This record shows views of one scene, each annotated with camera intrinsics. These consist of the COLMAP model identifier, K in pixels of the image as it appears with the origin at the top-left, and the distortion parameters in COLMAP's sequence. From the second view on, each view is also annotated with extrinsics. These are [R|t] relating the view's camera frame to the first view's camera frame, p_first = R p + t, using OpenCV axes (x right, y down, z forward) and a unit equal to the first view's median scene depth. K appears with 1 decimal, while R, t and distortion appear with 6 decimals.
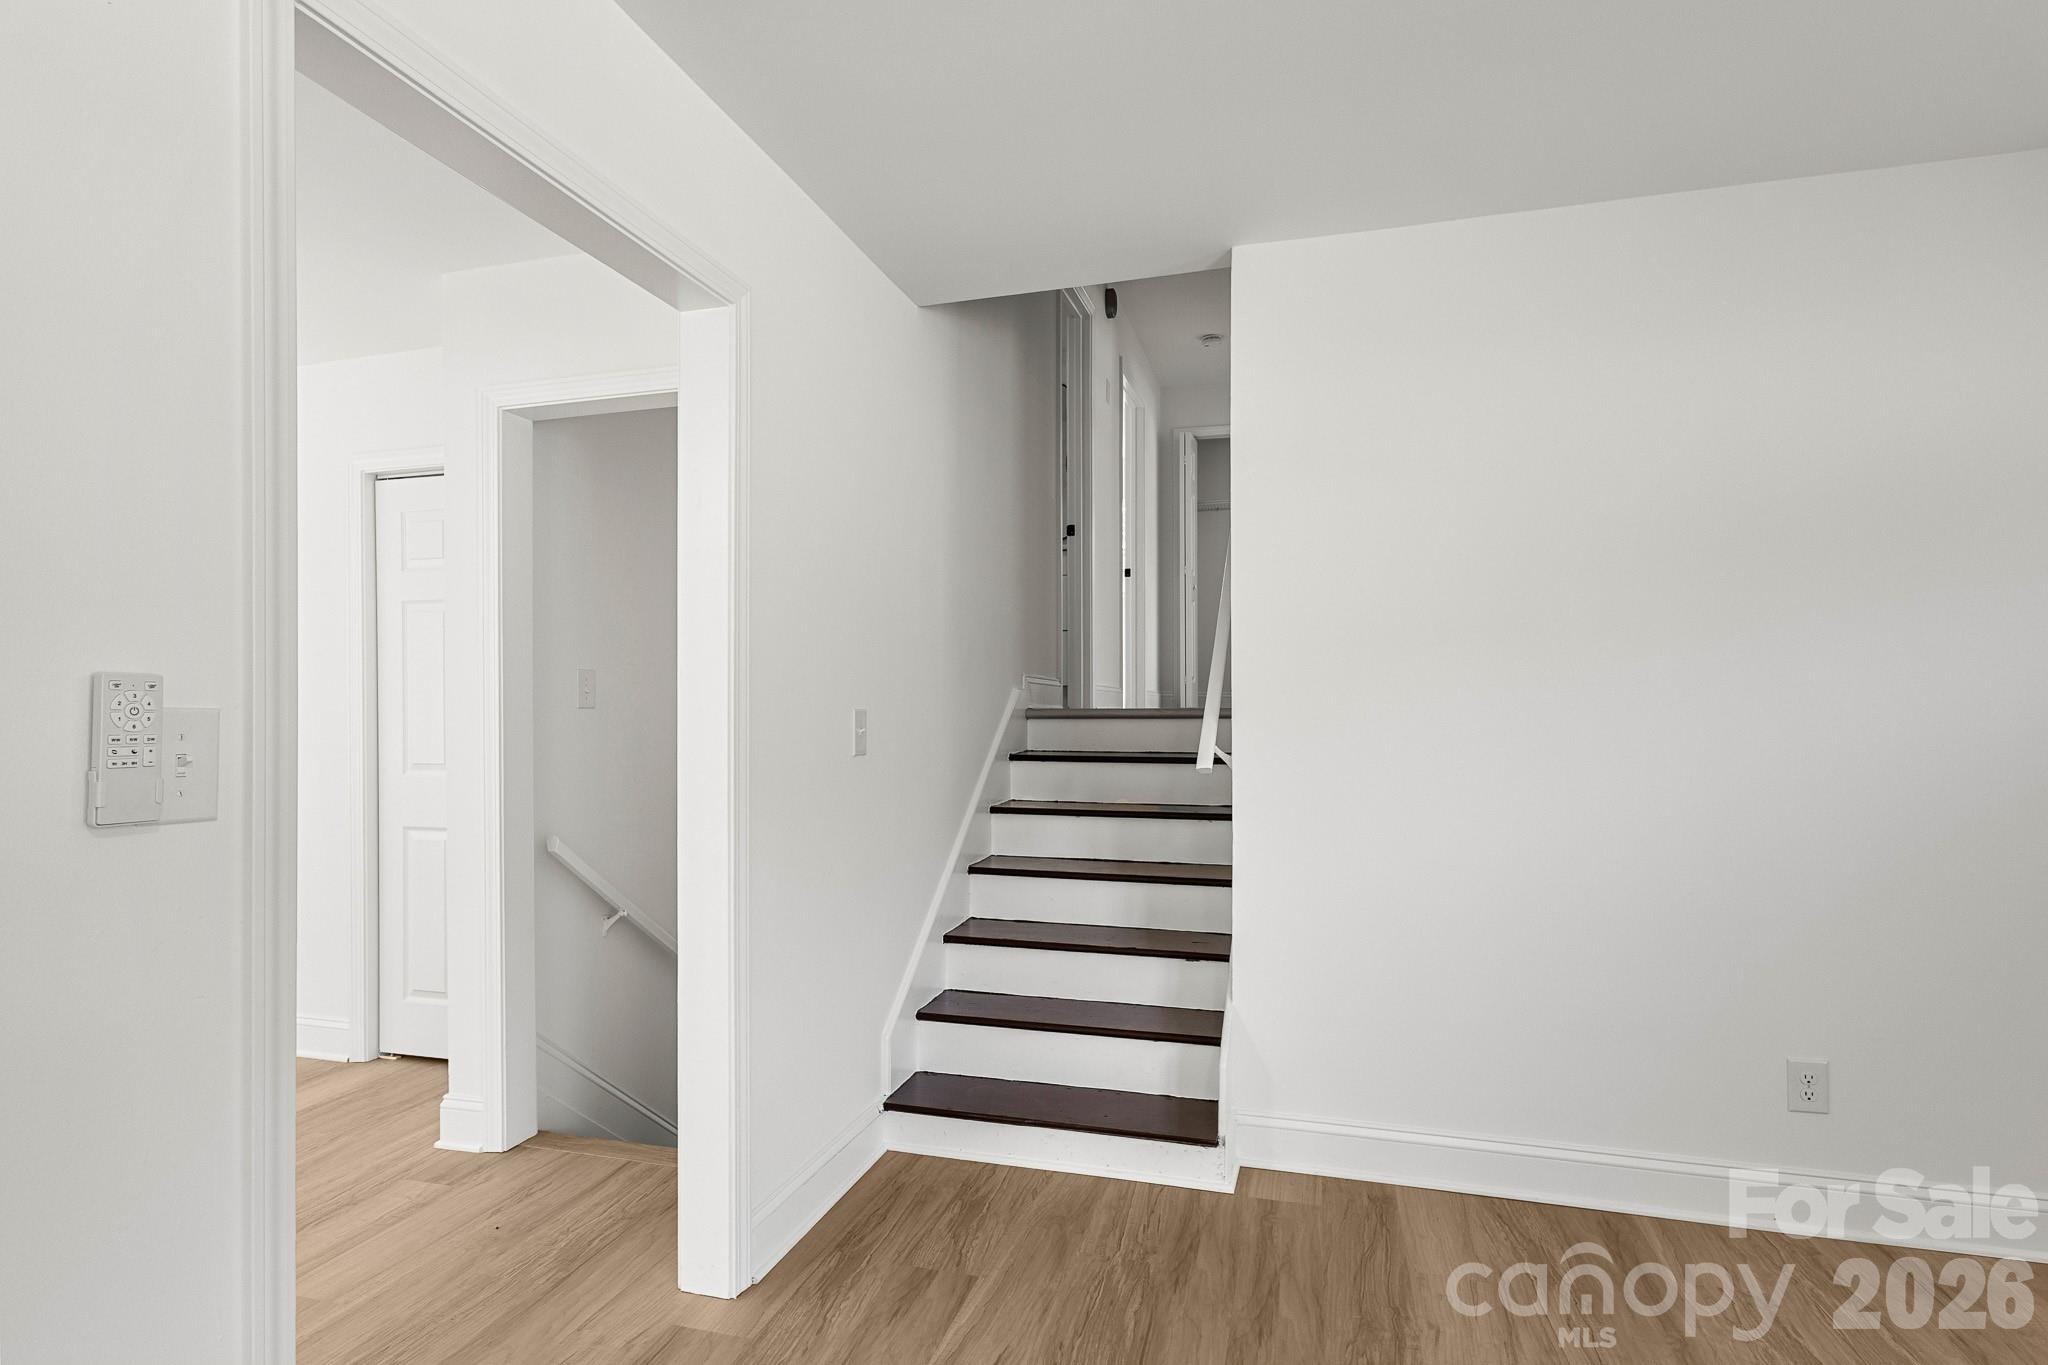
lens RADIAL K [[1018.6, 0, 1033.1], [0, 1018.6, 715.9], [0, 0, 1]] dist [0.001549, 0.000497]
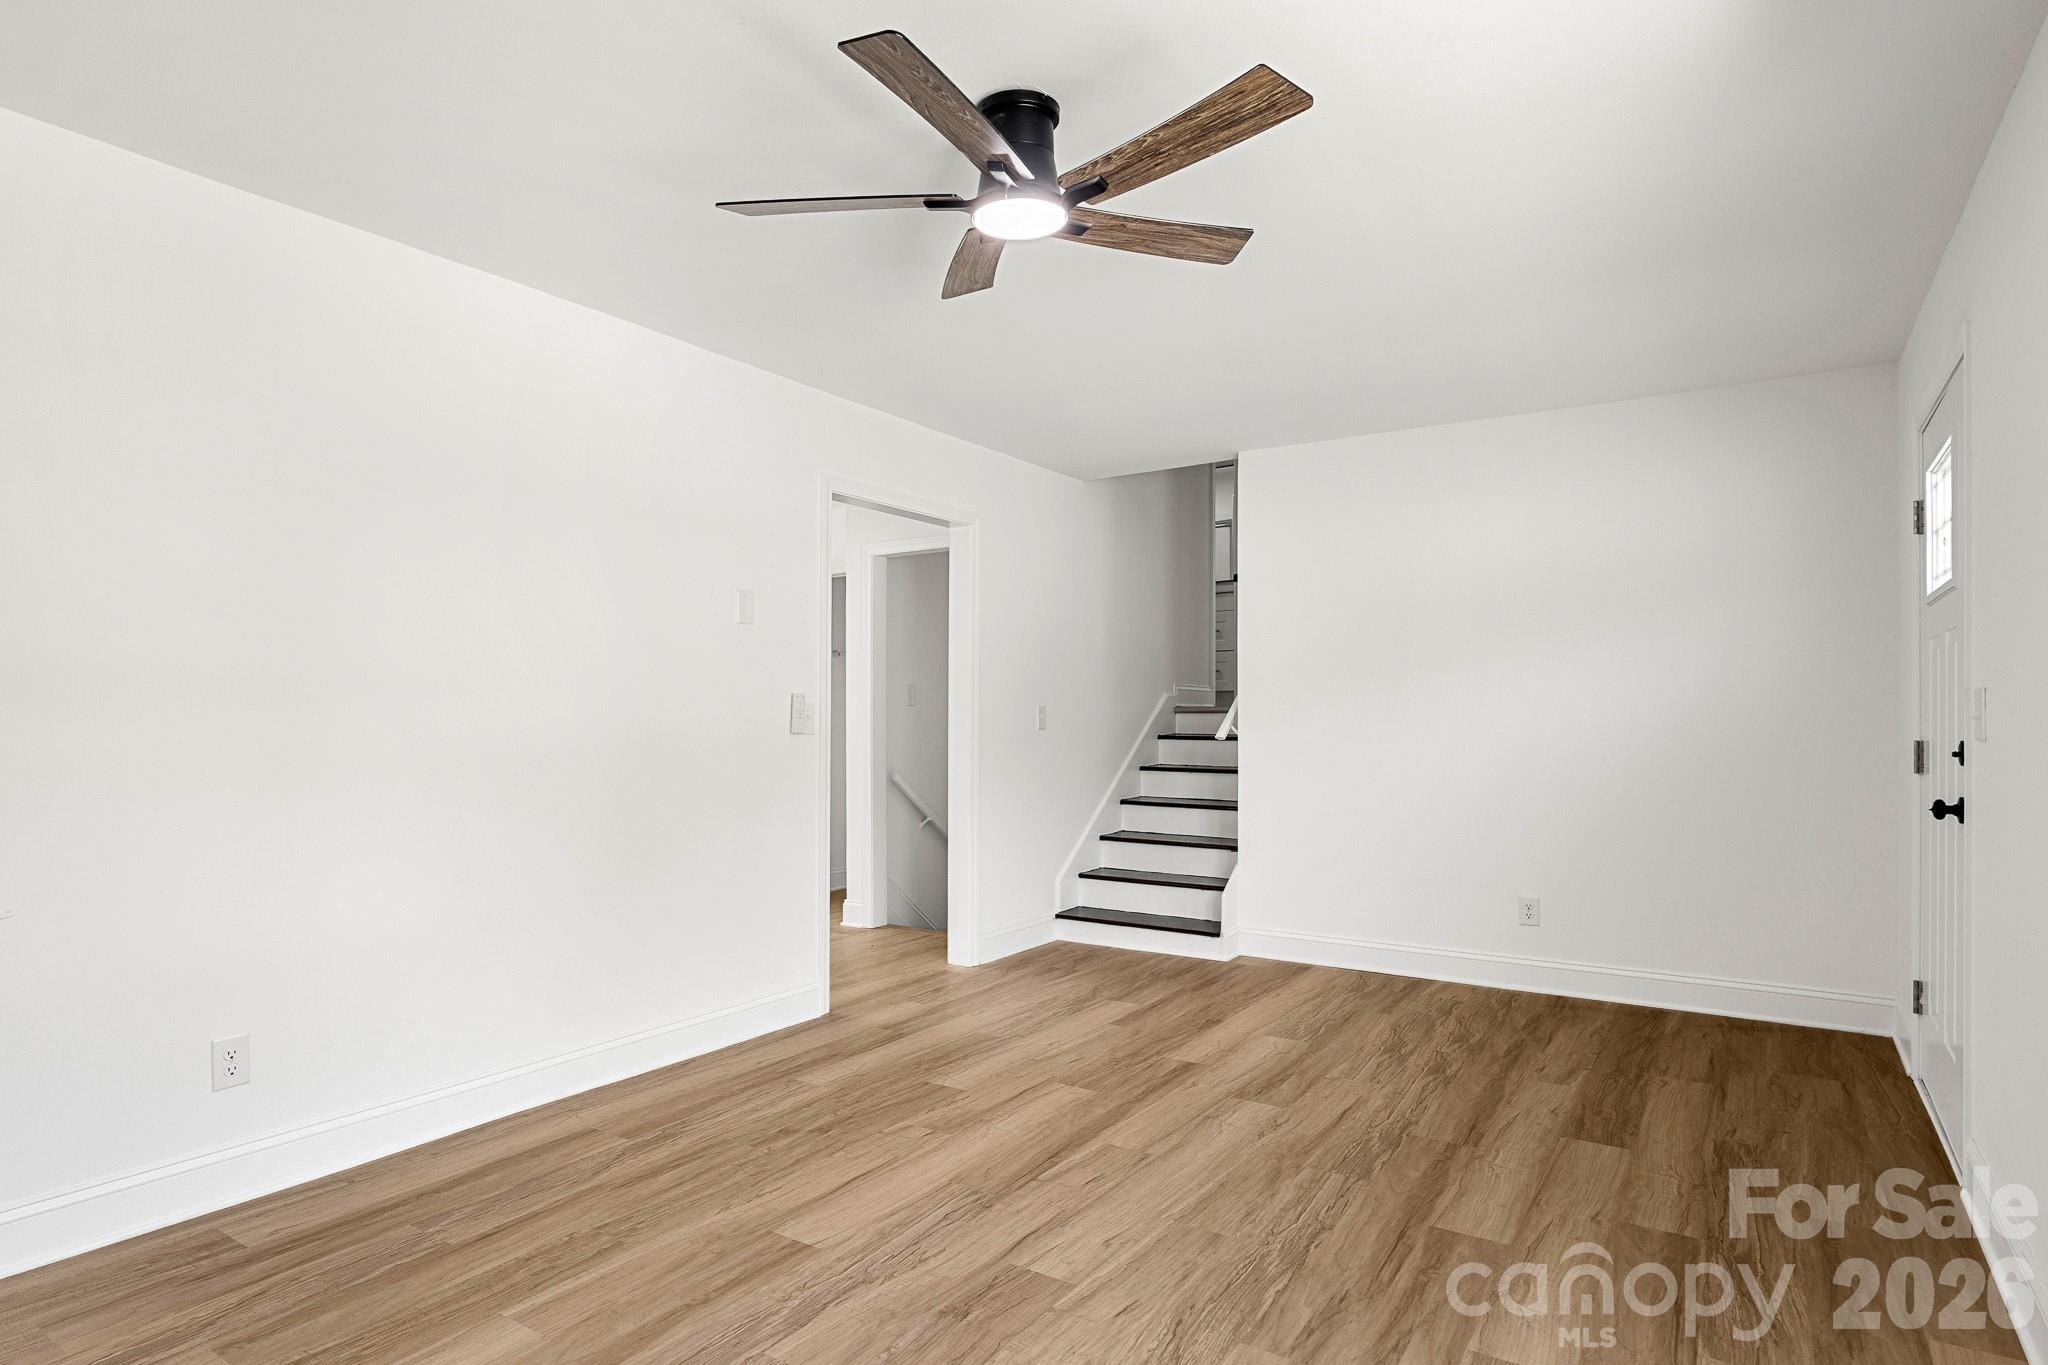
lens RADIAL K [[1103.0, 0, 1036.5], [0, 1103.0, 706.9], [0, 0, 1]] dist [-0.001535, 0.000442]
pose [[0.953898, 0.001563, -0.300126, 0.426244], [-0.004564, 0.999946, -0.009300, 0.014931], [0.300096, 0.010241, 0.953854, -0.946187]]
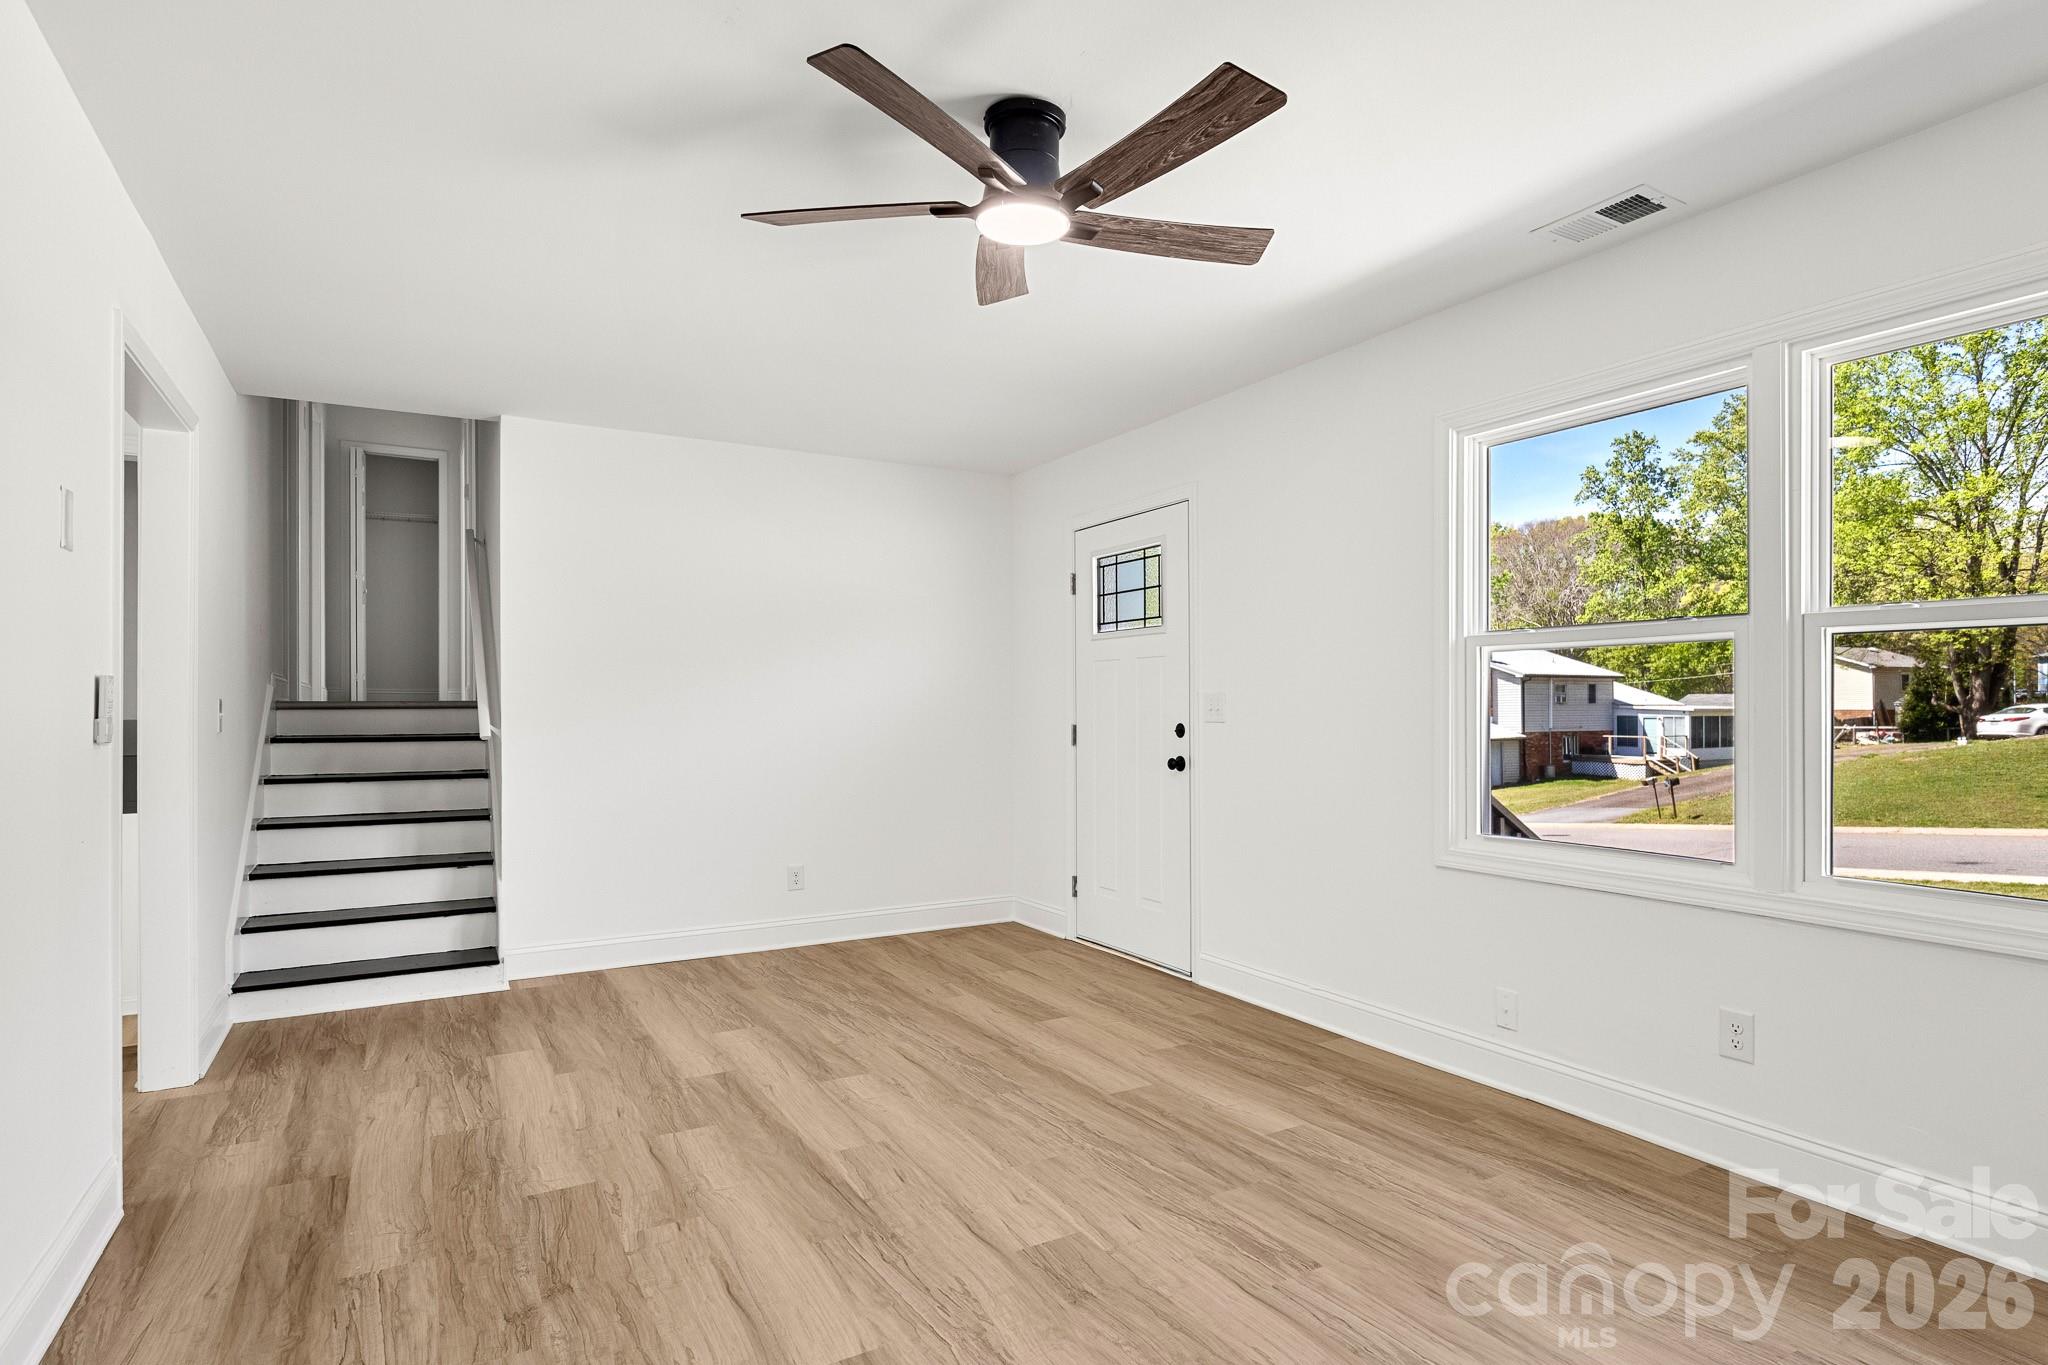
lens RADIAL K [[1058.9, 0, 1014.1], [0, 1058.9, 704.5], [0, 0, 1]] dist [-0.007578, -0.000007]
pose [[0.702982, 0.003882, 0.711197, -0.408123], [0.004038, 0.999947, -0.009450, 0.016699], [-0.711196, 0.009515, 0.702929, -0.728246]]
